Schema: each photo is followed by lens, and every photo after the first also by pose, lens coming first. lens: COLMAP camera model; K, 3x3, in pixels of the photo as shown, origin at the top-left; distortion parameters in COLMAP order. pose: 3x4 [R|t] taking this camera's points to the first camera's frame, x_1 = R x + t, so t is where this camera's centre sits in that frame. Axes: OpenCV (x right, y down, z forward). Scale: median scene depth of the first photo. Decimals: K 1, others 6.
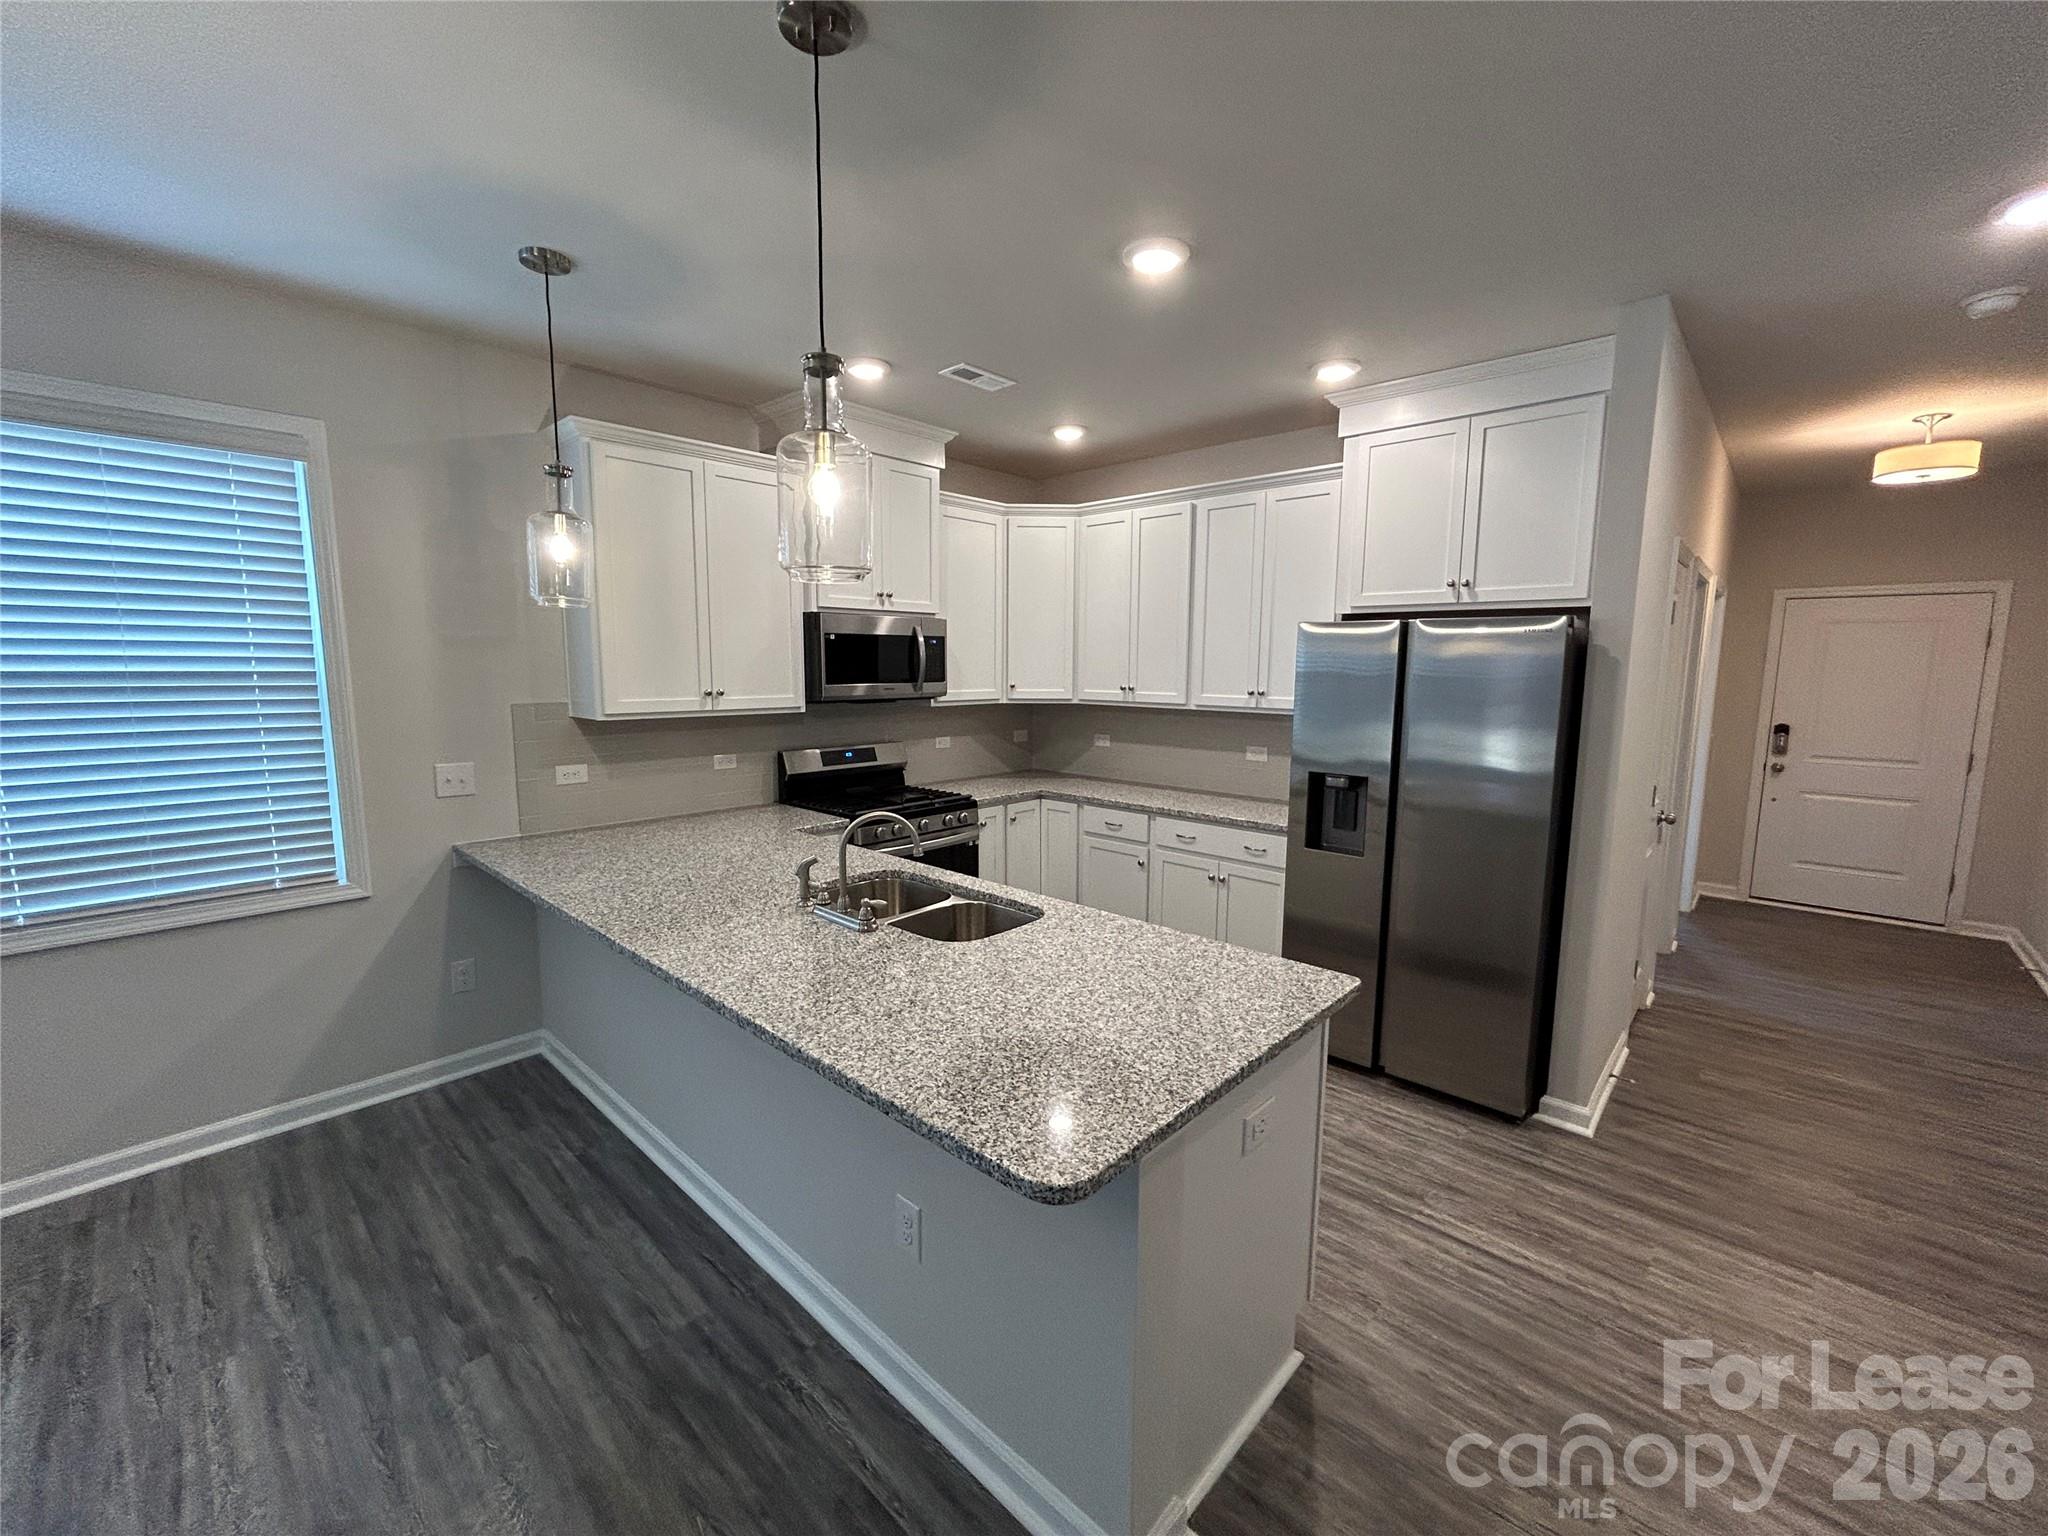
lens RADIAL K [[829.2, 0, 1022.8], [0, 829.2, 766.9], [0, 0, 1]] dist [-0.001709, 0.000726]
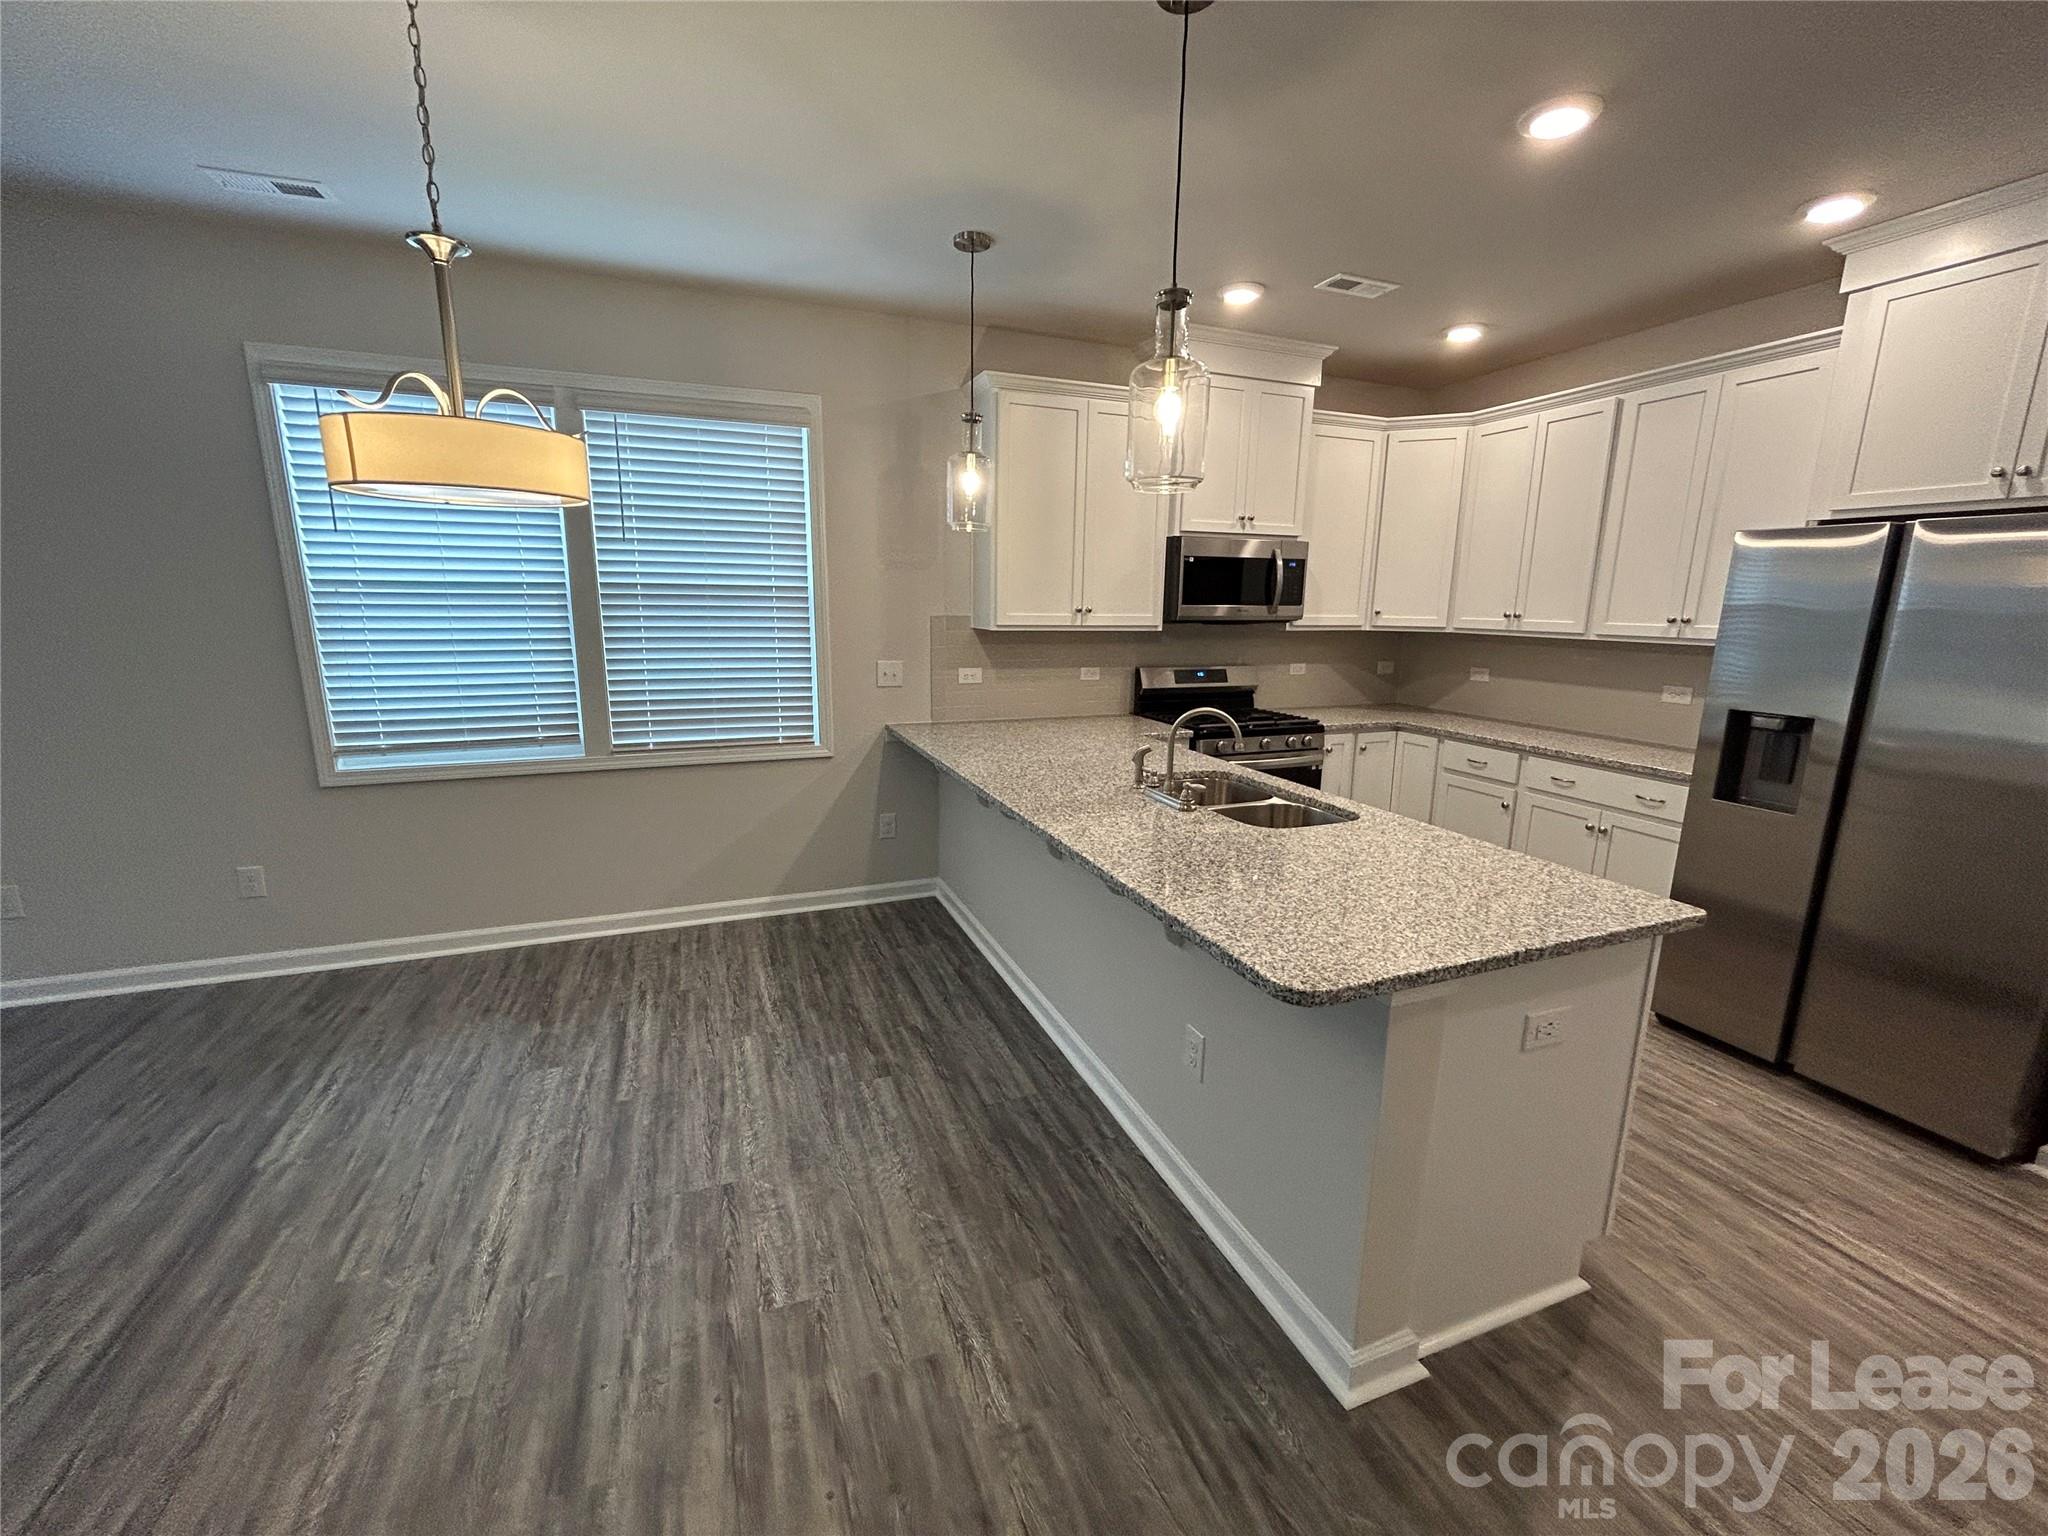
lens RADIAL K [[829.2, 0, 1022.8], [0, 829.2, 766.9], [0, 0, 1]] dist [-0.001709, 0.000726]
pose [[0.902435, 0.091126, -0.421078, 0.060364], [-0.061946, 0.994664, 0.082497, 0.043078], [0.426349, -0.048364, 0.903265, -0.086860]]
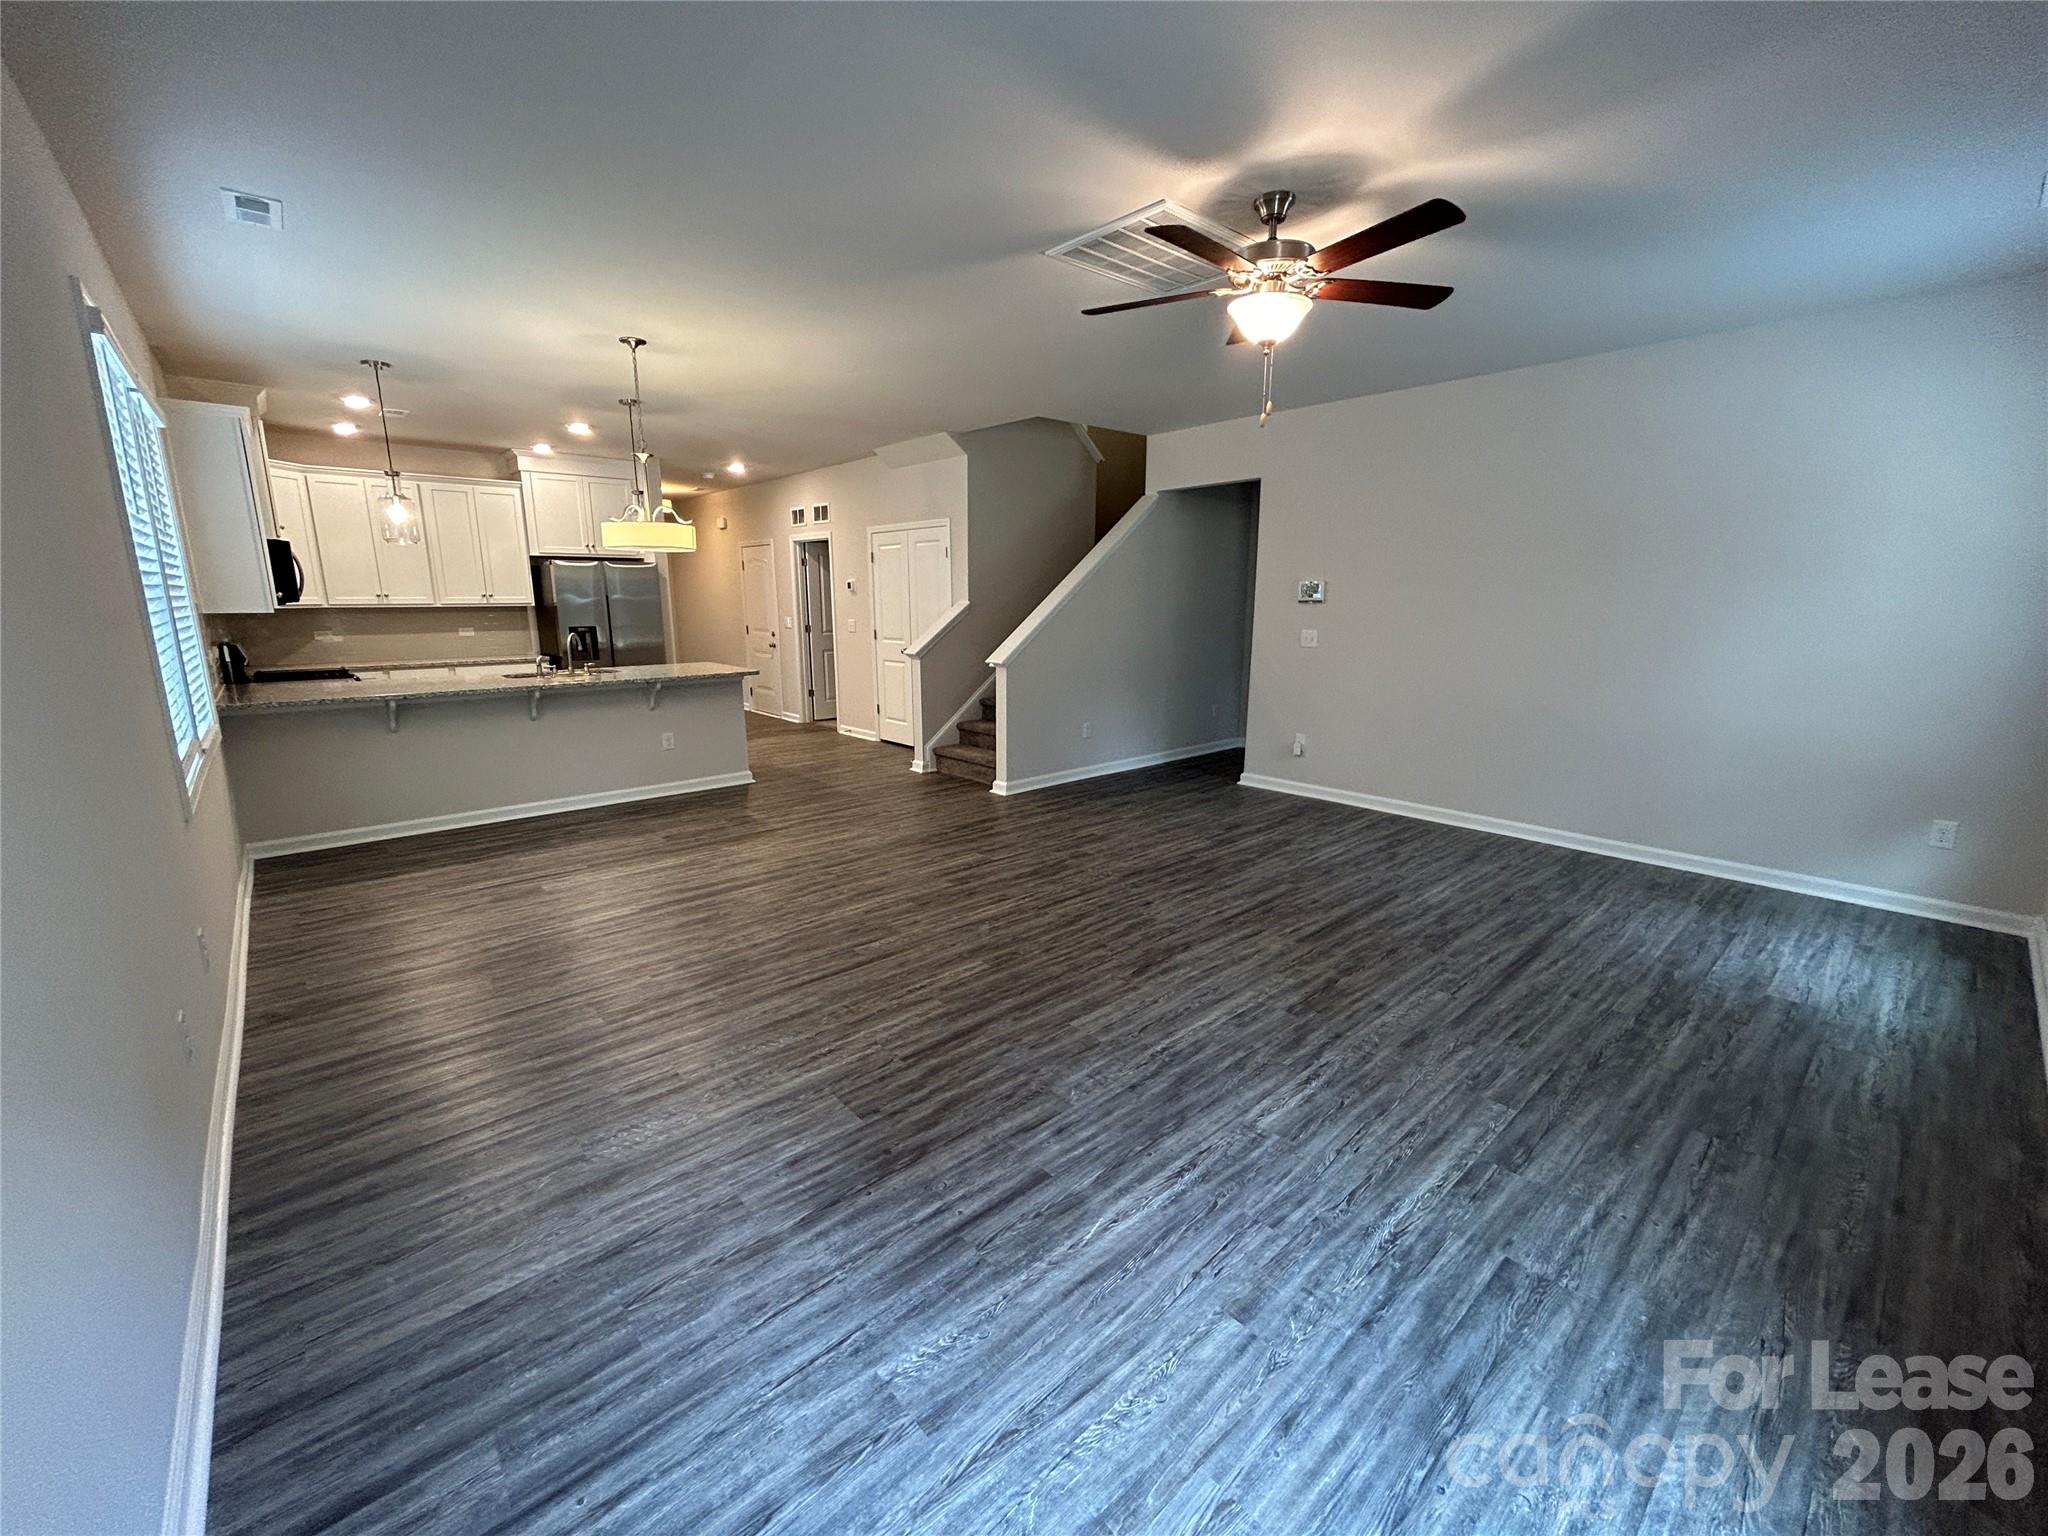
lens RADIAL K [[829.2, 0, 1022.8], [0, 829.2, 766.9], [0, 0, 1]] dist [-0.001709, 0.000726]
pose [[0.096485, -0.211217, 0.972665, -2.036010], [0.128440, 0.971696, 0.198265, 0.097989], [-0.987013, 0.105800, 0.120883, -0.519811]]
